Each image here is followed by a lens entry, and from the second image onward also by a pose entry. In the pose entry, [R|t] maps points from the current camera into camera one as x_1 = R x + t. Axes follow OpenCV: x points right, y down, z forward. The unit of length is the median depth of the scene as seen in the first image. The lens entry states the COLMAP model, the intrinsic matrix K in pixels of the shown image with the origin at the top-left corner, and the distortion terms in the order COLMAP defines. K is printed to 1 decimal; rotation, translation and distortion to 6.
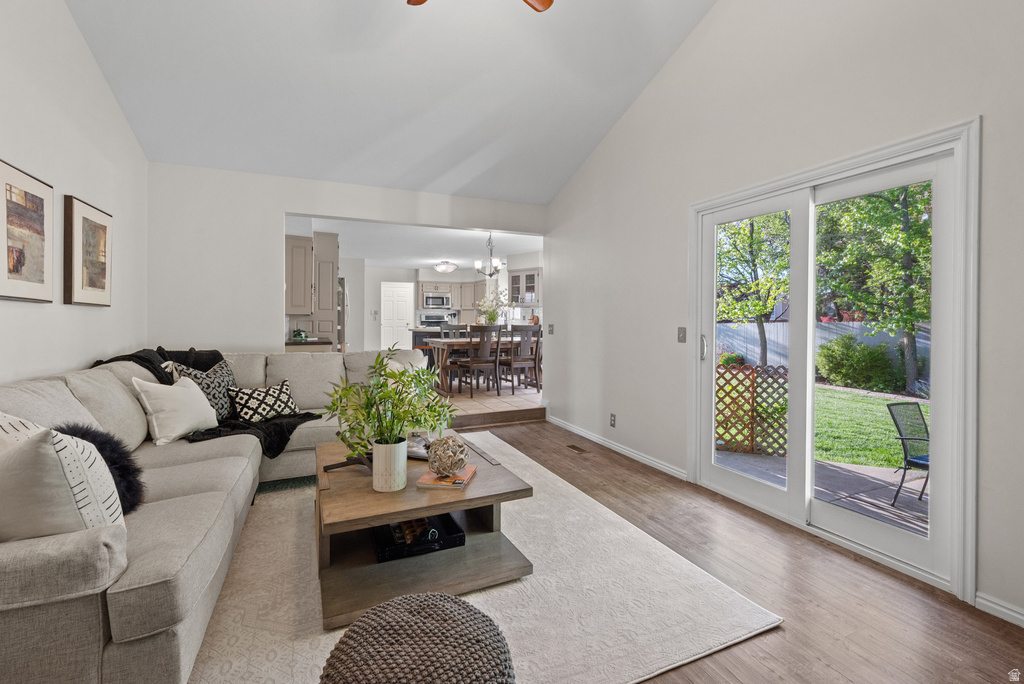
lens RADIAL K [[449.8, 0, 511.8], [0, 449.8, 321.8], [0, 0, 1]] dist [0.000025, -0.000008]
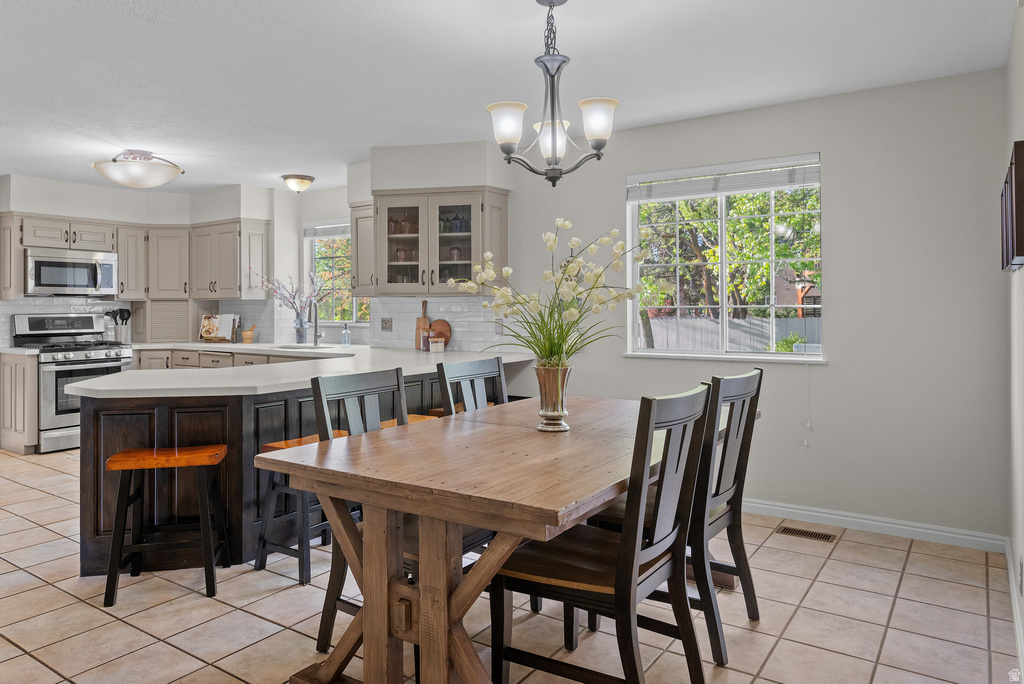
lens RADIAL K [[668.9, 0, 511.7], [0, 668.9, 306.4], [0, 0, 1]] dist [0.002641, 0.001537]
pose [[0.853611, -0.002011, 0.520906, -0.224039], [0.006866, 0.999949, -0.007390, -0.024475], [-0.520865, 0.009885, 0.853582, 0.598334]]
